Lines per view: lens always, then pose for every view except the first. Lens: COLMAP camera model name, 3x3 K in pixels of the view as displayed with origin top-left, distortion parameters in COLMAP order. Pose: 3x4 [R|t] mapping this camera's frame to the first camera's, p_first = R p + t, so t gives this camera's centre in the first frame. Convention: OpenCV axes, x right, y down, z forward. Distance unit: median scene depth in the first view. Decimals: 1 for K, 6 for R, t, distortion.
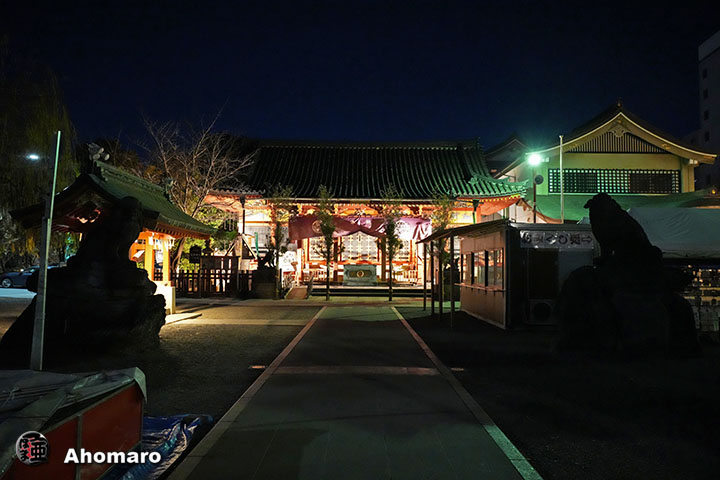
lens RADIAL K [[510.9, 0, 360.1], [0, 510.9, 235.5], [0, 0, 1]] dist [0.002688, -0.003093]
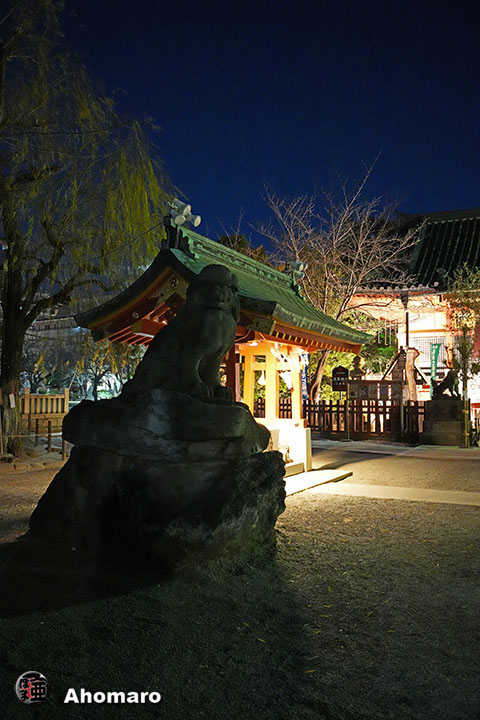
lens RADIAL K [[627.3, 0, 238.8], [0, 627.3, 358.3], [0, 0, 1]] dist [0.001606, -0.001167]
pose [[0.889966, -0.028453, -0.455138, -0.053042], [0.029573, 0.999552, -0.004662, 0.009191], [0.455066, -0.009311, 0.890409, 0.168804]]
